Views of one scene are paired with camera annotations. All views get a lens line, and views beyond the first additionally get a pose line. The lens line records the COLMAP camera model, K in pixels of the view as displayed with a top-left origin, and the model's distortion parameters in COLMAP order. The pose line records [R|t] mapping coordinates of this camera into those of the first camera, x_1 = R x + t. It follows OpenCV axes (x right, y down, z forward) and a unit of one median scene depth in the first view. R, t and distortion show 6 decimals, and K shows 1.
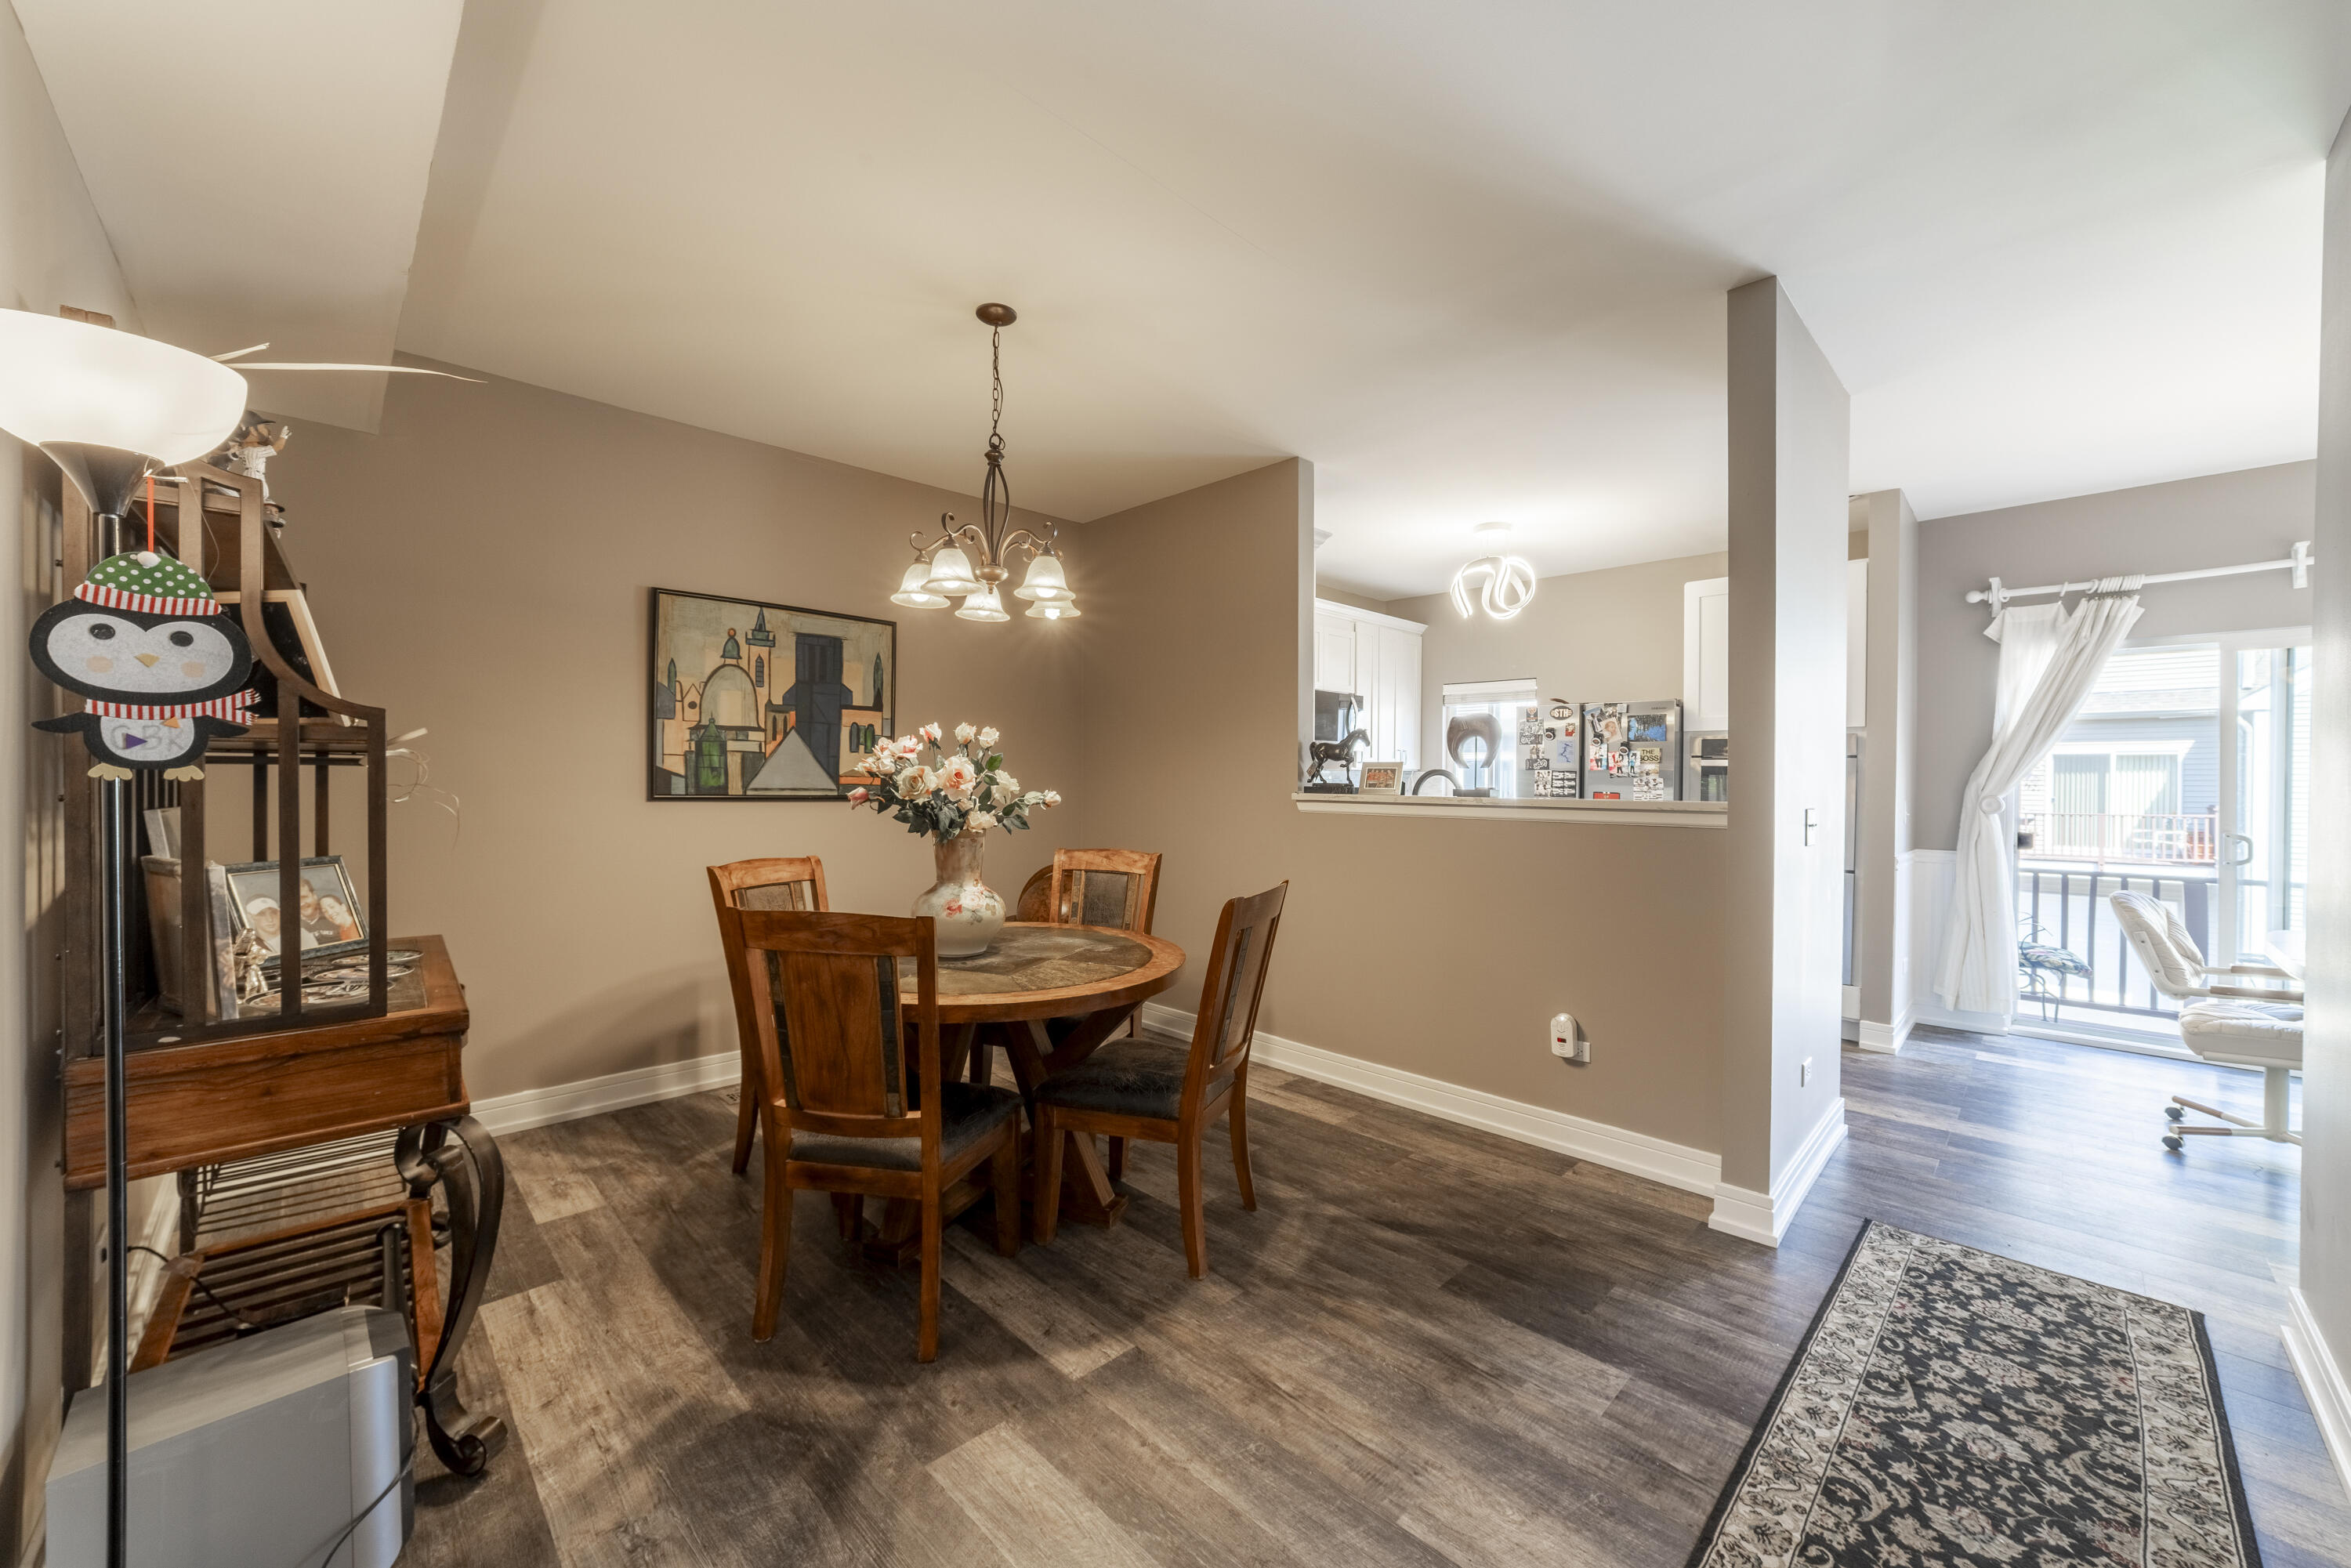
lens RADIAL K [[884.3, 0, 1167.6], [0, 884.3, 782.3], [0, 0, 1]] dist [-0.008244, 0.002032]
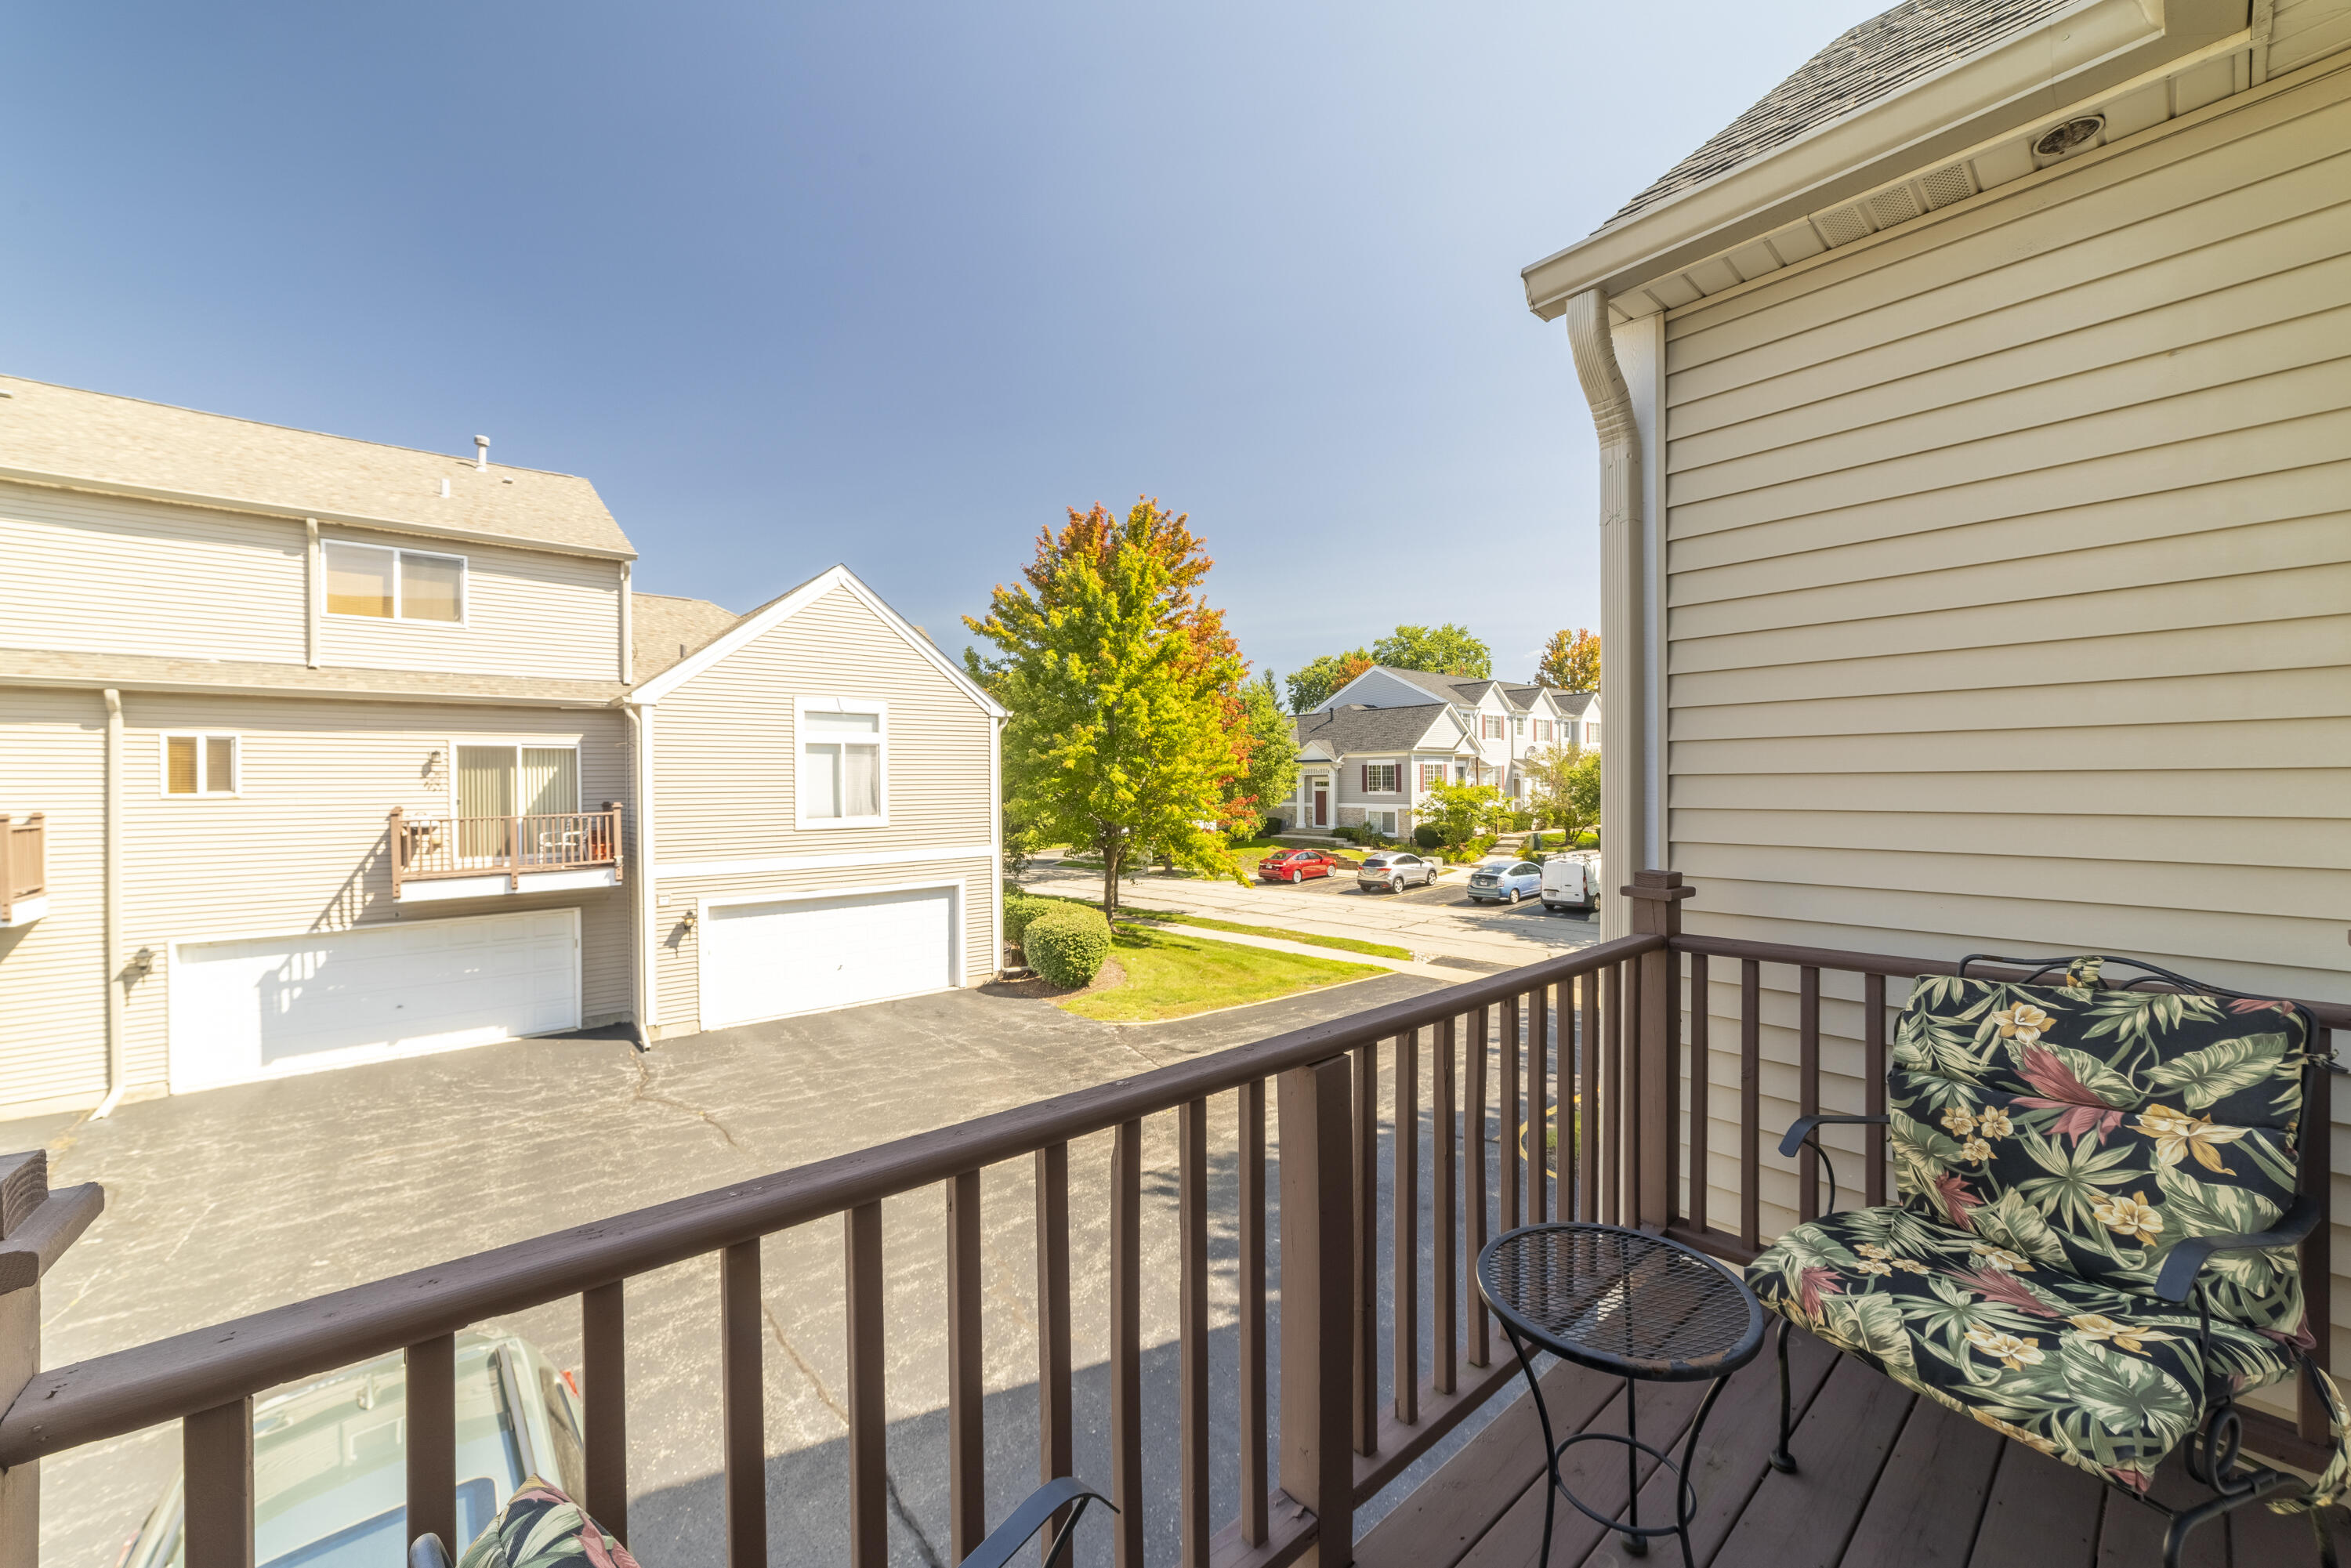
lens RADIAL K [[884.3, 0, 1175.4], [0, 884.3, 774.8], [0, 0, 1]] dist [-0.008244, 0.002032]
pose [[0.058973, -0.000432, 0.998259, 0.959793], [0.020037, 0.999799, -0.000751, 0.035551], [-0.998058, 0.020046, 0.058970, 1.173225]]
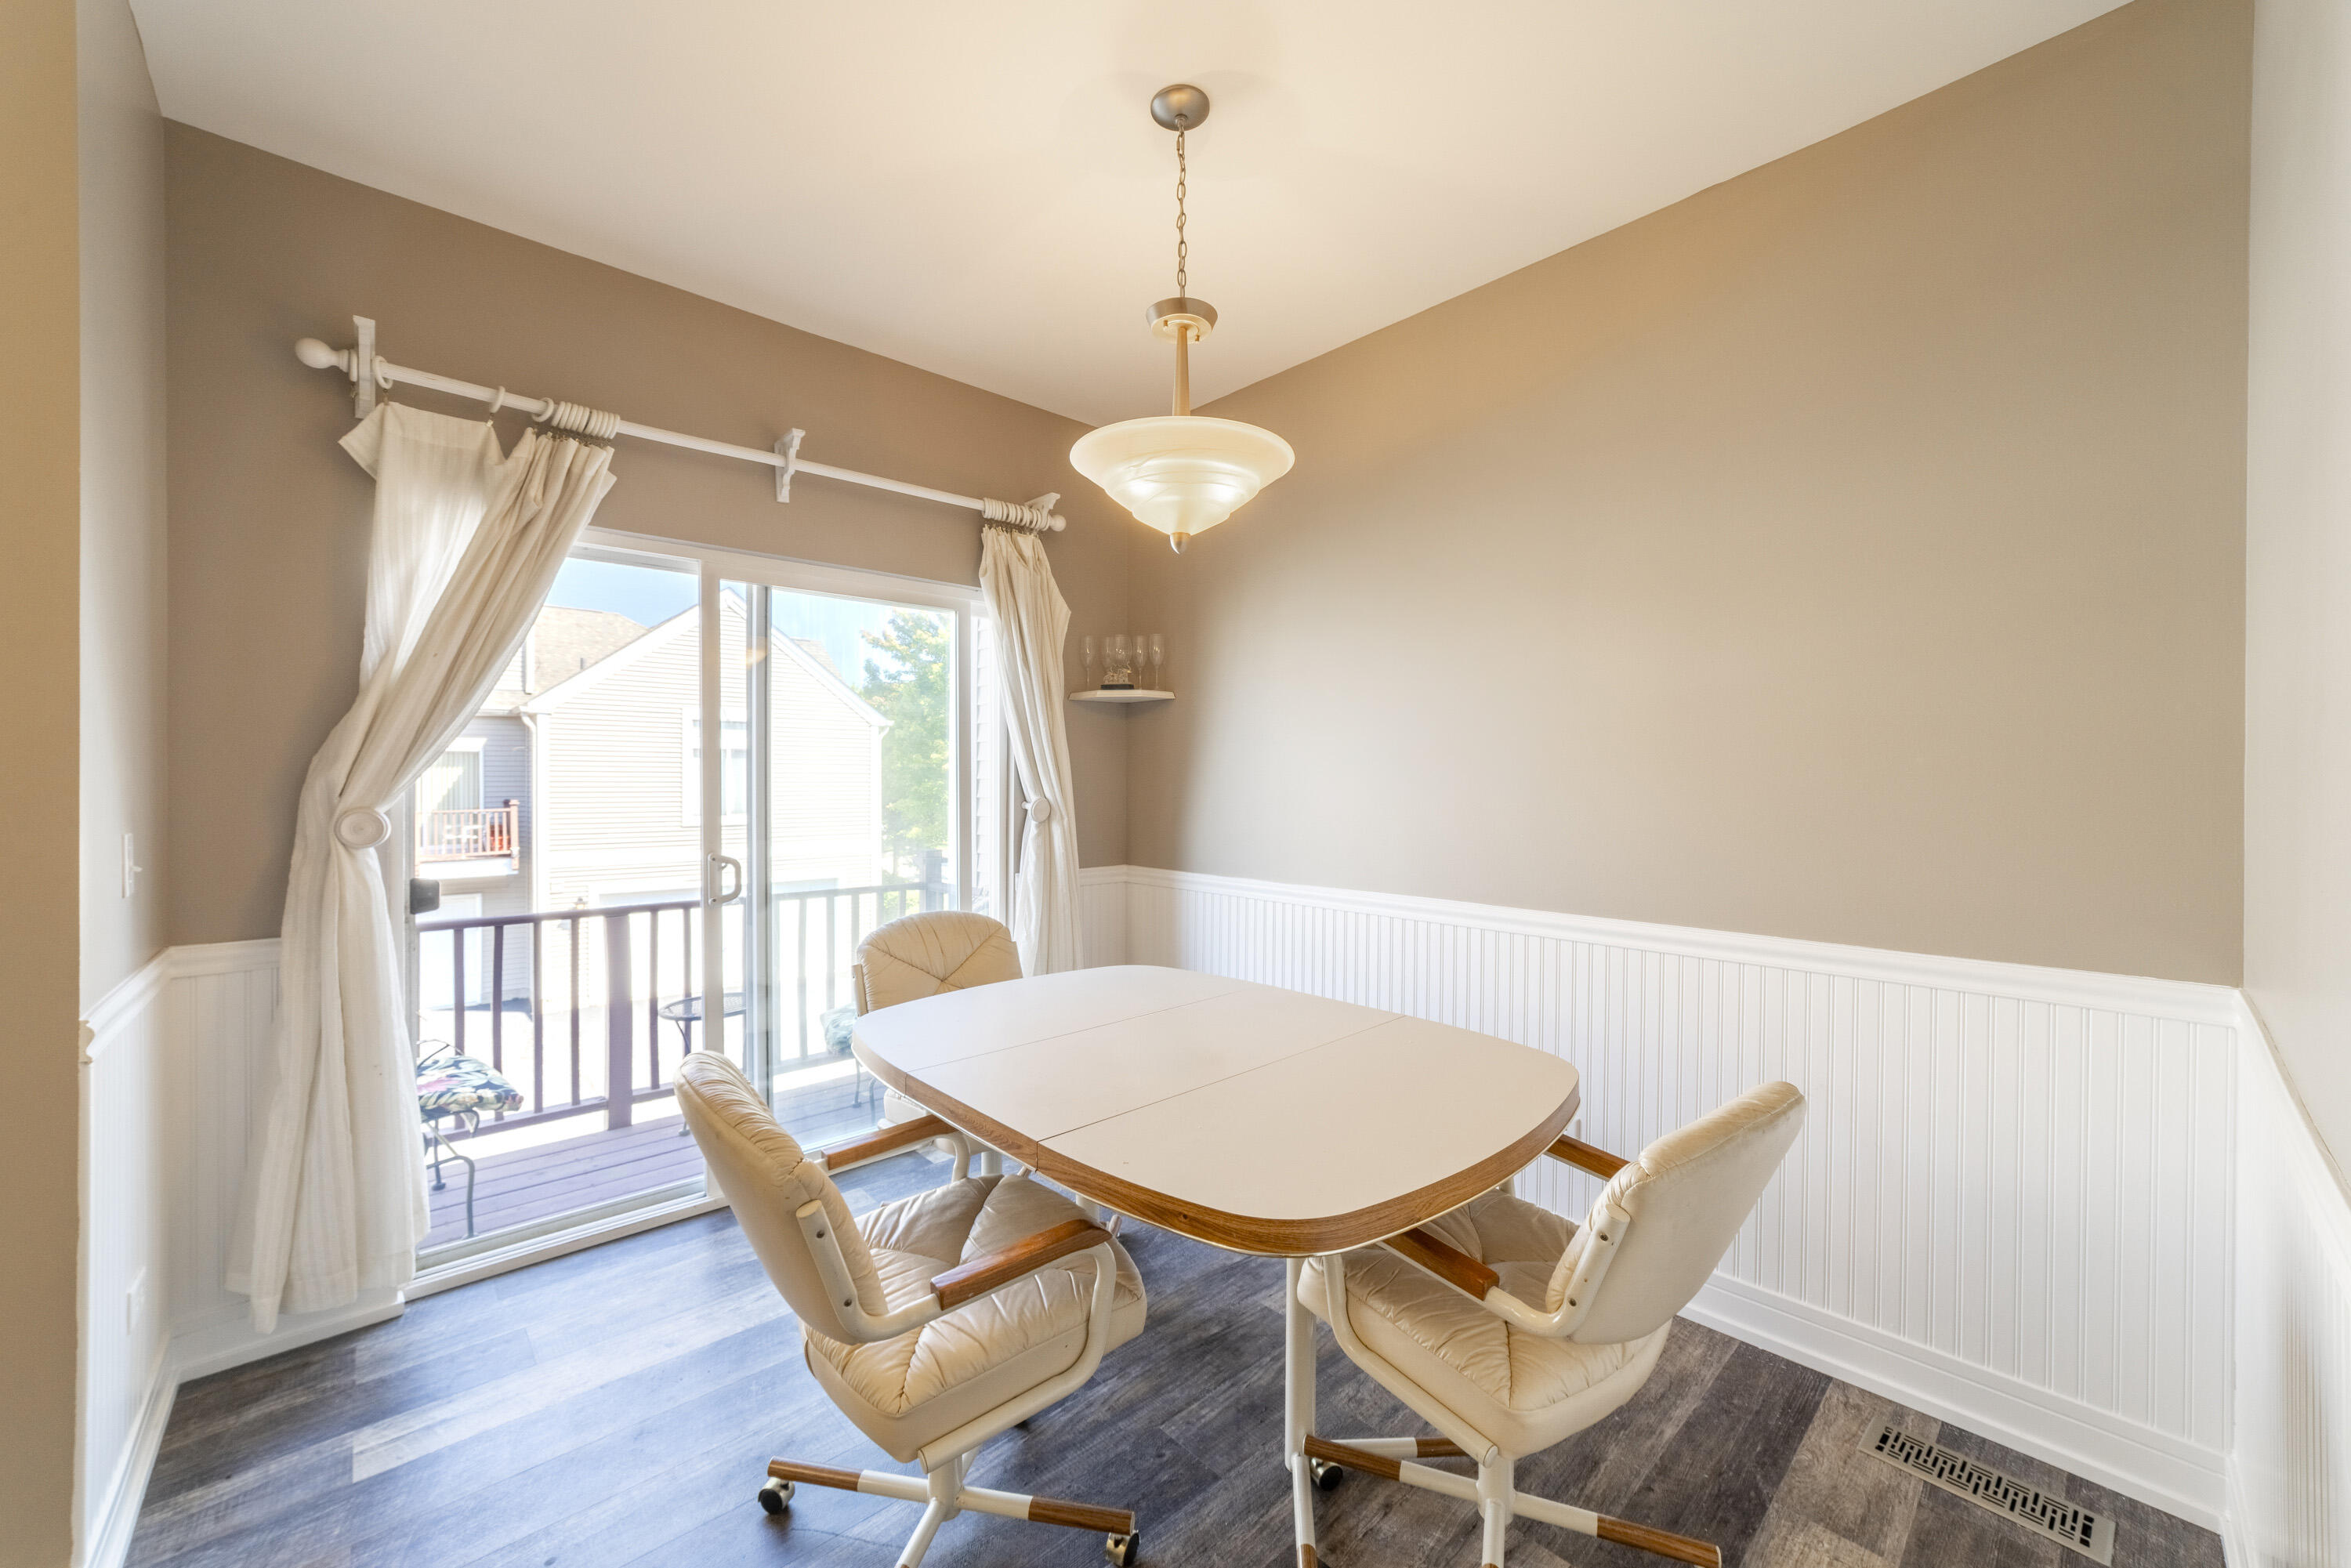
lens RADIAL K [[884.3, 0, 1176.9], [0, 884.3, 779.4], [0, 0, 1]] dist [-0.008244, 0.002032]
pose [[0.024959, -0.007152, 0.999663, 0.490284], [0.007356, 0.999949, 0.006971, 0.001177], [-0.999661, 0.007179, 0.025011, 0.563225]]
